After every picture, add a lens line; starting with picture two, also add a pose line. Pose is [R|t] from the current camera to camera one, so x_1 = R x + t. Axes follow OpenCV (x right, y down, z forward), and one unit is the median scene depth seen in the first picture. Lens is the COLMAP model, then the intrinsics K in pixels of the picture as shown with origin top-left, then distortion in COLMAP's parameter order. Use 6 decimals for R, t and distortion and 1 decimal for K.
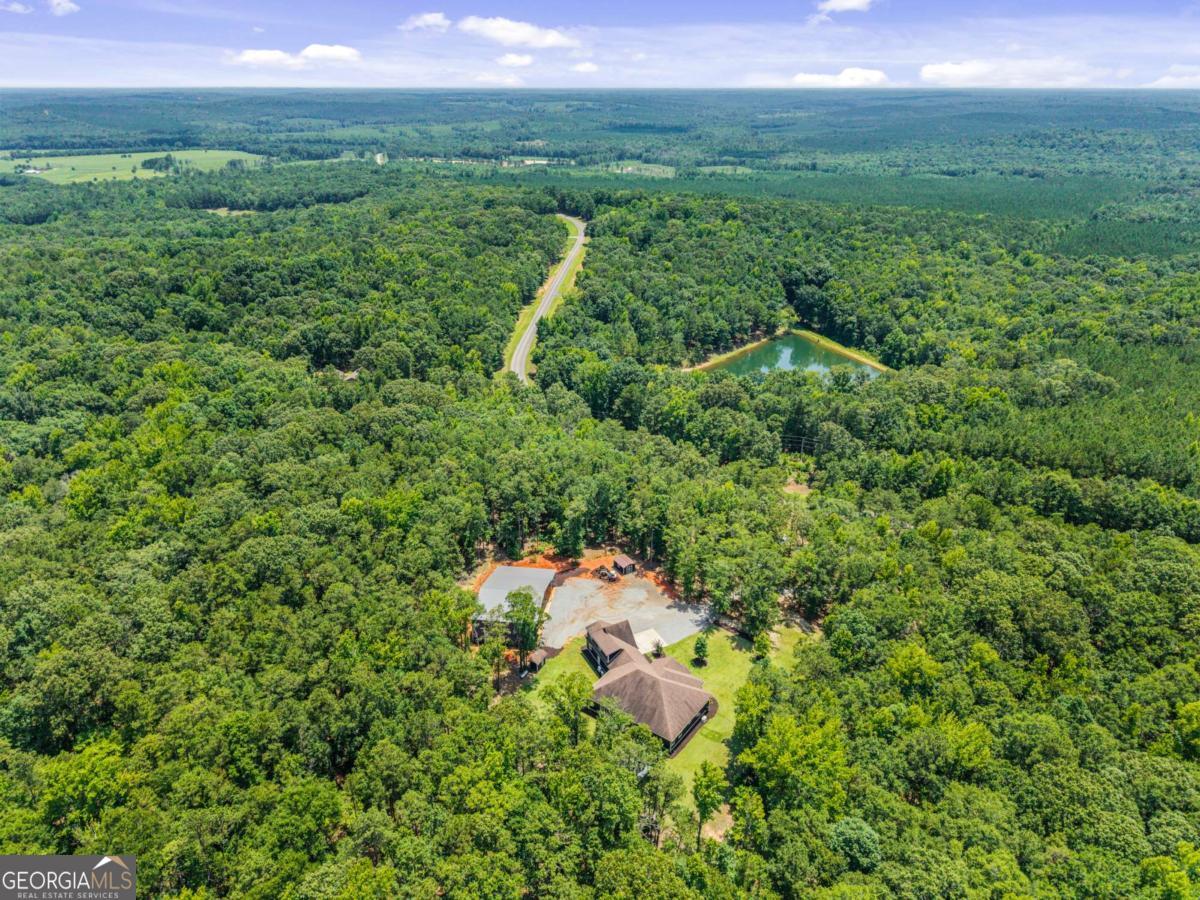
lens RADIAL K [[845.4, 0, 597.2], [0, 845.4, 449.6], [0, 0, 1]] dist [0.055972, -0.024849]
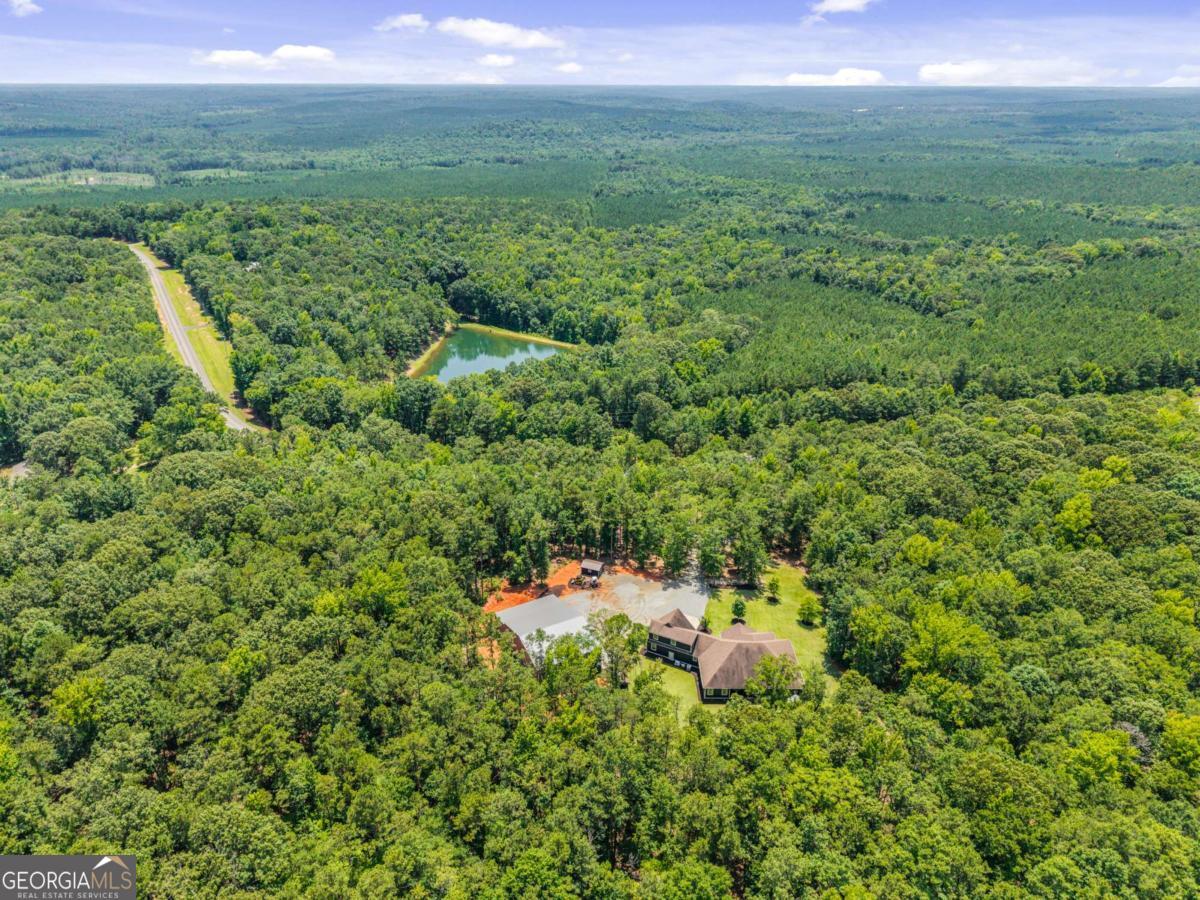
lens RADIAL K [[845.4, 0, 597.4], [0, 845.4, 451.3], [0, 0, 1]] dist [0.055972, -0.024849]
pose [[0.806284, -0.248954, 0.536590, -0.243855], [0.245459, 0.966148, 0.079422, -0.039150], [-0.538197, 0.067674, 0.840097, 0.080294]]
